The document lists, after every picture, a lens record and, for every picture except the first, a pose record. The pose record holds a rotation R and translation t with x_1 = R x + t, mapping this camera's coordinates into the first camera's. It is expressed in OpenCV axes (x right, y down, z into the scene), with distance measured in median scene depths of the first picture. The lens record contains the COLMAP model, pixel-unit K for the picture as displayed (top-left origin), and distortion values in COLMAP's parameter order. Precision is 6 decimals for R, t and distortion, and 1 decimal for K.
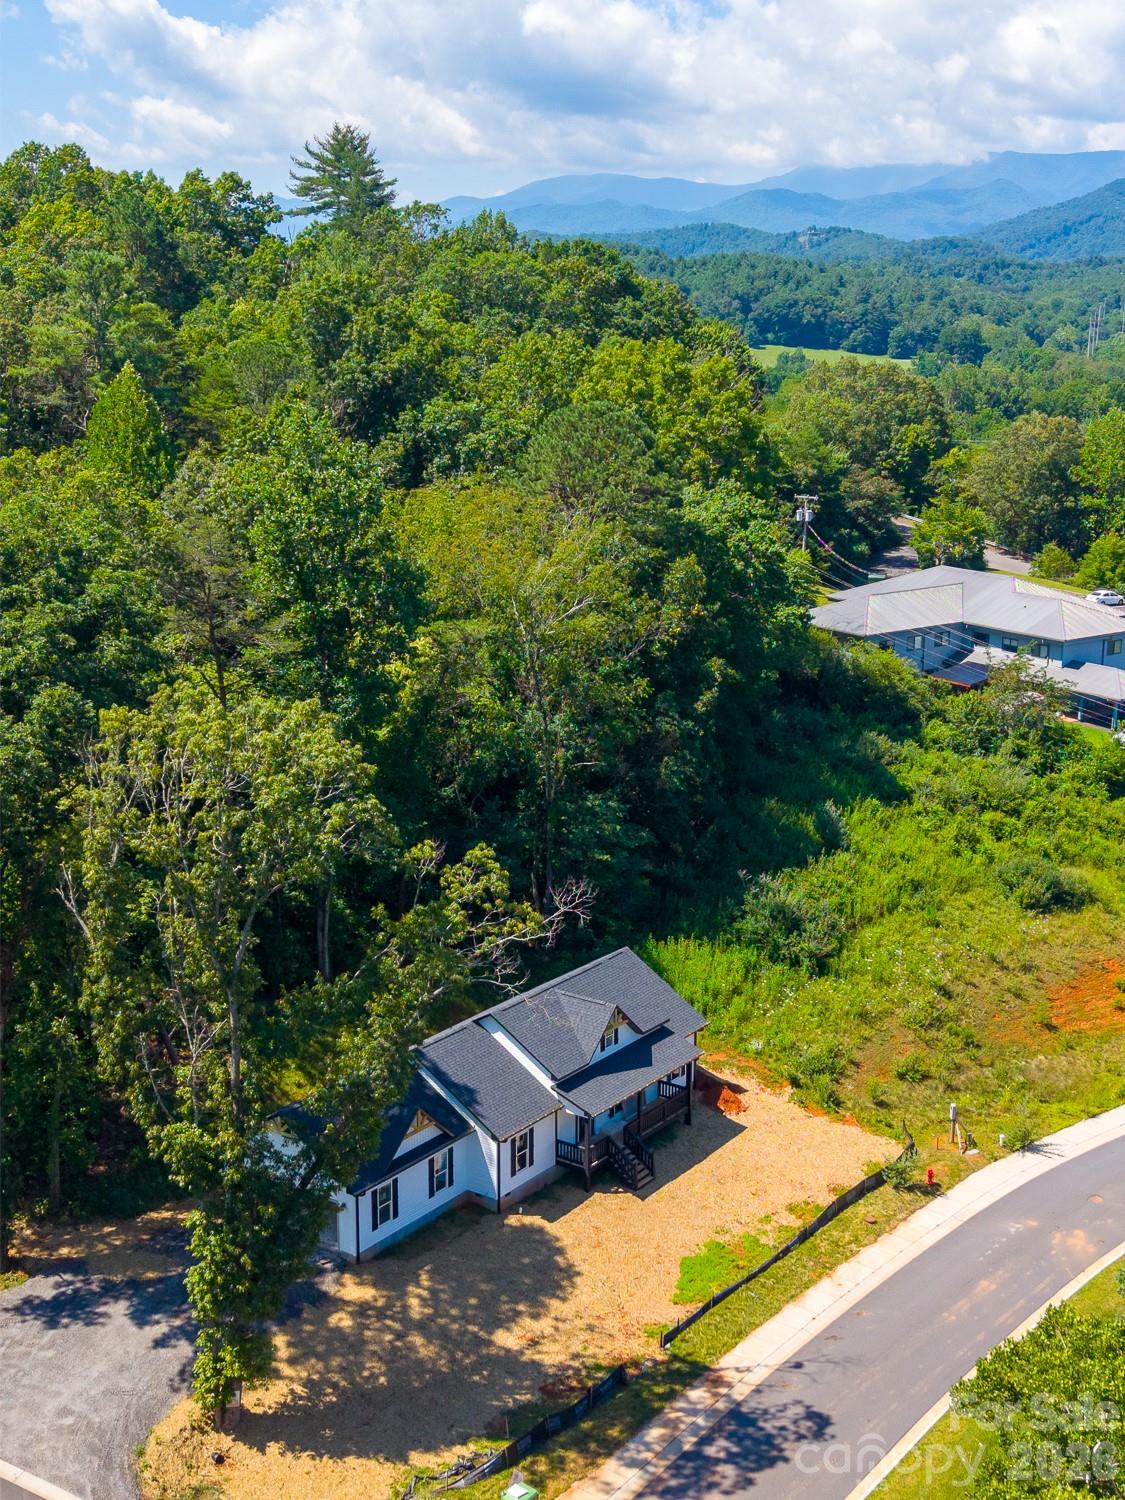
lens RADIAL K [[1974.6, 0, 562.5], [0, 1974.6, 750.0], [0, 0, 1]] dist [0.192619, -0.669503]
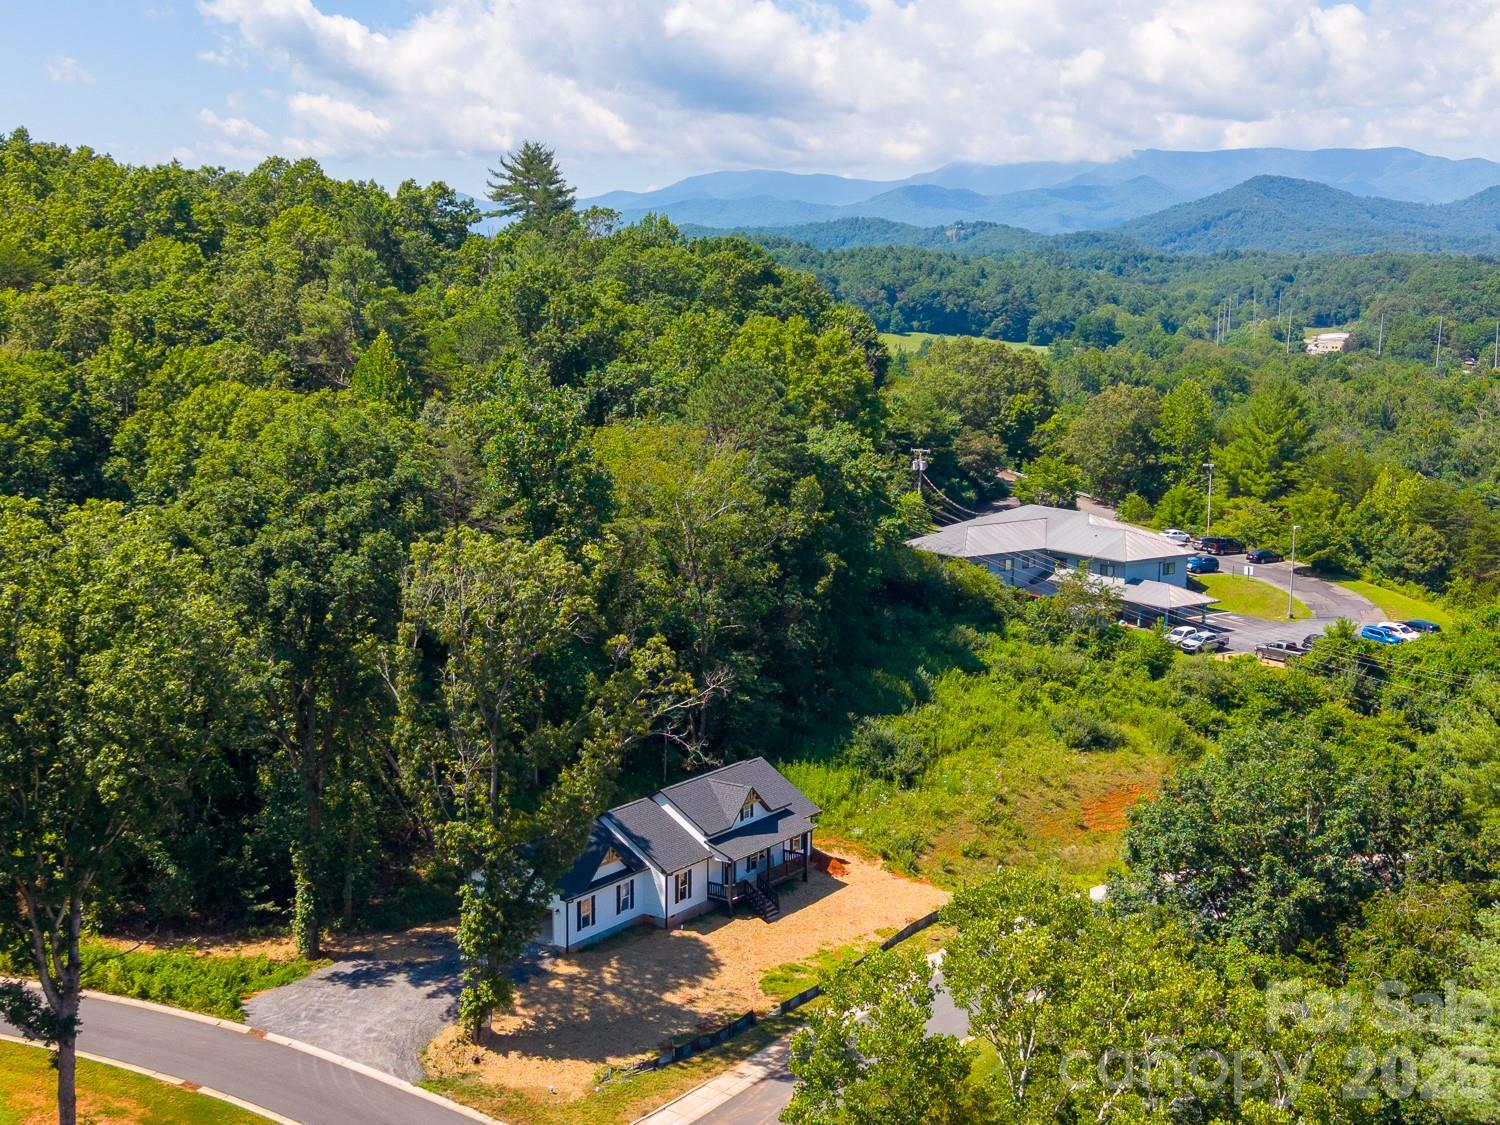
lens RADIAL K [[1974.6, 0, 733.4], [0, 1974.6, 557.0], [0, 0, 1]] dist [0.192619, -0.669503]
pose [[0.999966, 0.001509, 0.008082, 0.002647], [-0.000789, 0.996095, -0.088286, 0.076790], [-0.008184, 0.088277, 0.996062, -0.323192]]
